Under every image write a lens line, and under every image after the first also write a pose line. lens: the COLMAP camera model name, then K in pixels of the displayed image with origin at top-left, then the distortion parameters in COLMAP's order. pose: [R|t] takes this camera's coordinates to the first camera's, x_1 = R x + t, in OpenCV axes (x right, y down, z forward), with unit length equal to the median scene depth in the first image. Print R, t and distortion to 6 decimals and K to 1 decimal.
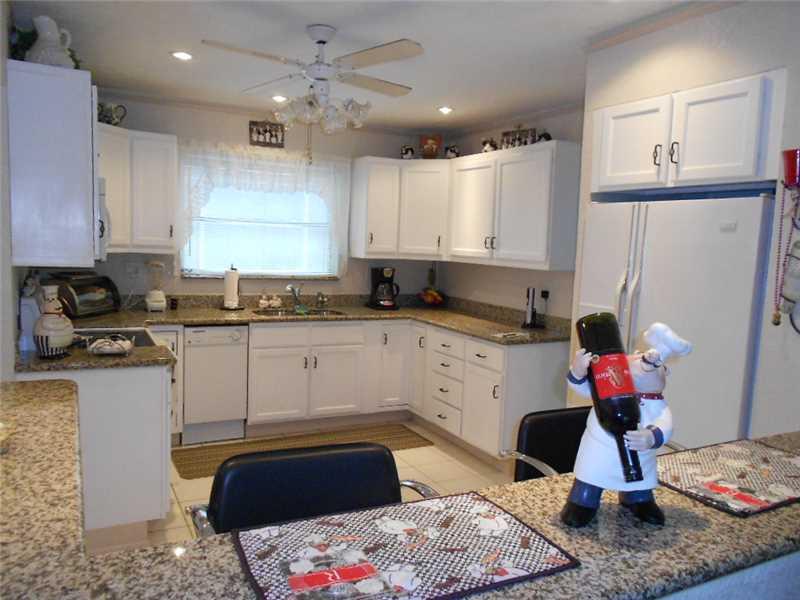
lens RADIAL K [[620.5, 0, 403.0], [0, 620.5, 312.0], [0, 0, 1]] dist [0.002052, 0.000196]
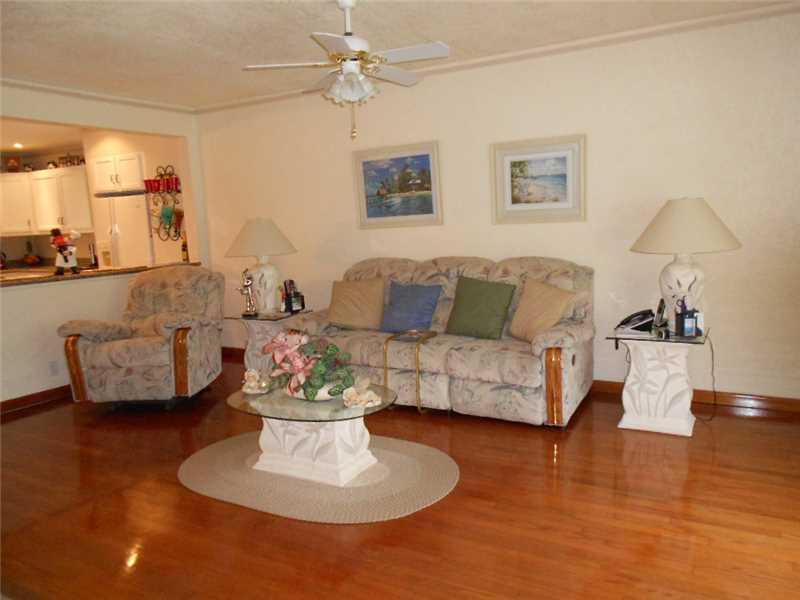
lens RADIAL K [[620.8, 0, 404.2], [0, 620.8, 311.1], [0, 0, 1]] dist [0.030357, -0.003480]
pose [[0.844585, -0.147508, 0.514701, 0.007871], [0.134572, 0.988925, 0.062594, 0.151499], [-0.518234, 0.016398, 0.855082, -0.963498]]
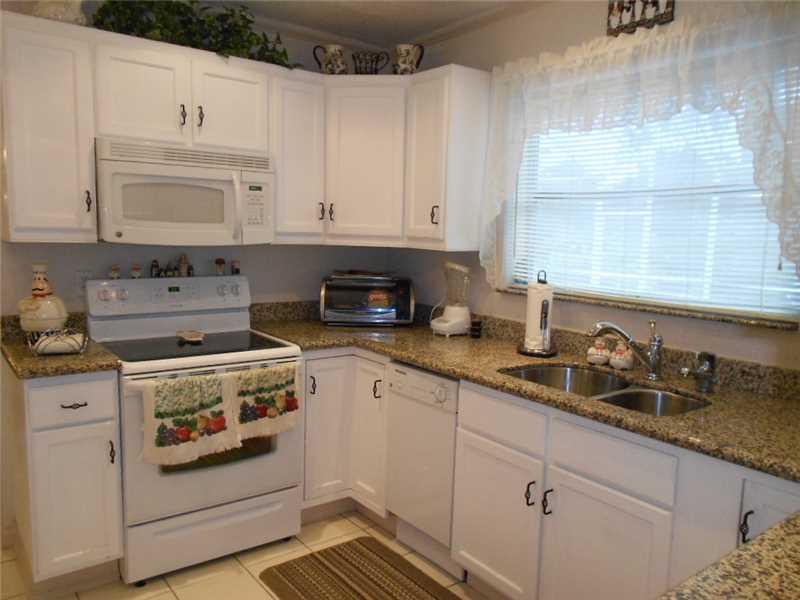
lens RADIAL K [[635.0, 0, 399.5], [0, 635.0, 307.5], [0, 0, 1]] dist [0.008296, 0.002626]
pose [[0.150847, 0.081492, -0.985193, 0.261655], [-0.133635, 0.989129, 0.061356, -0.063879], [0.979483, 0.122401, 0.160097, 0.792298]]
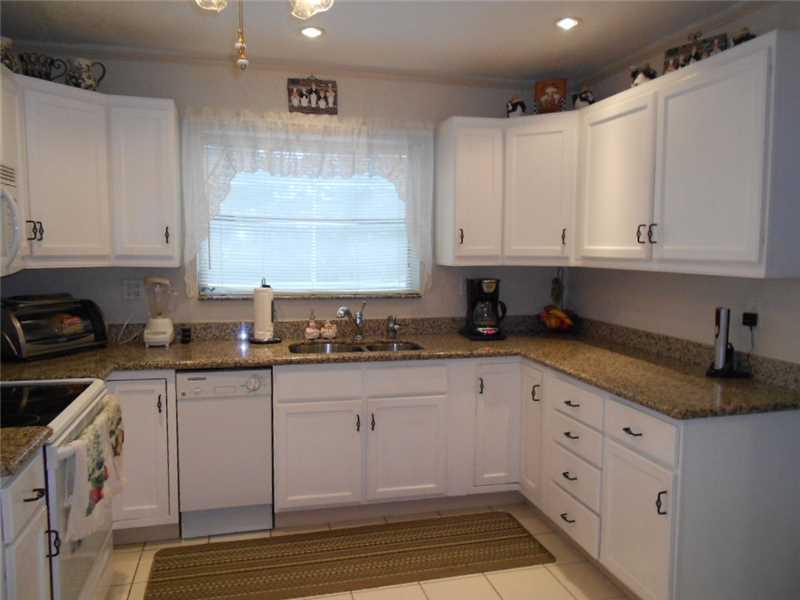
lens RADIAL K [[620.5, 0, 403.0], [0, 620.5, 312.0], [0, 0, 1]] dist [0.002052, 0.000196]
pose [[0.972337, -0.011282, -0.233311, 0.047498], [0.007546, 0.999829, -0.016898, -0.025818], [0.233461, 0.014670, 0.972255, 0.342381]]
